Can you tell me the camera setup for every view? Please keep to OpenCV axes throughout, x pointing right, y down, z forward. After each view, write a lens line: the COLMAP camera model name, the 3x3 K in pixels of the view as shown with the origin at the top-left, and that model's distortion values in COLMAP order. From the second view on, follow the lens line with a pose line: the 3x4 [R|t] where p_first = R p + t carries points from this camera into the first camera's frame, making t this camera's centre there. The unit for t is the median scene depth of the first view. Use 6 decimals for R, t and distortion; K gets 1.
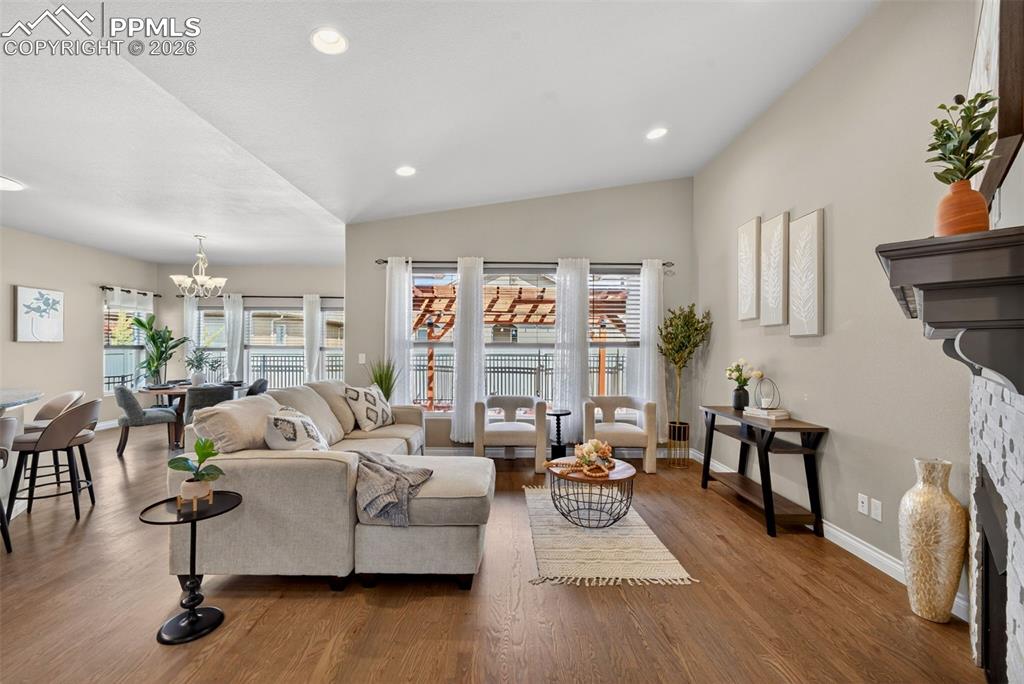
lens RADIAL K [[418.0, 0, 506.2], [0, 418.0, 343.9], [0, 0, 1]] dist [0.002485, 0.000423]
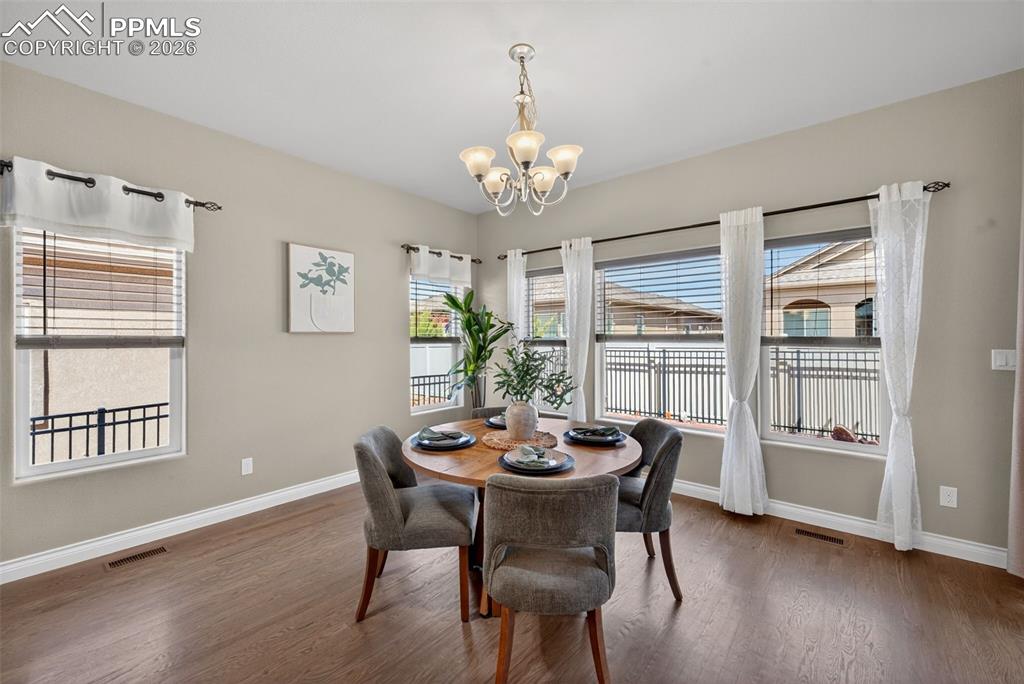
lens RADIAL K [[418.0, 0, 506.2], [0, 418.0, 343.9], [0, 0, 1]] dist [0.002485, 0.000423]
pose [[0.765443, 0.000517, -0.643503, -0.397638], [0.014605, 0.999728, 0.018176, 0.003652], [0.643338, -0.023311, 0.765227, 0.556449]]
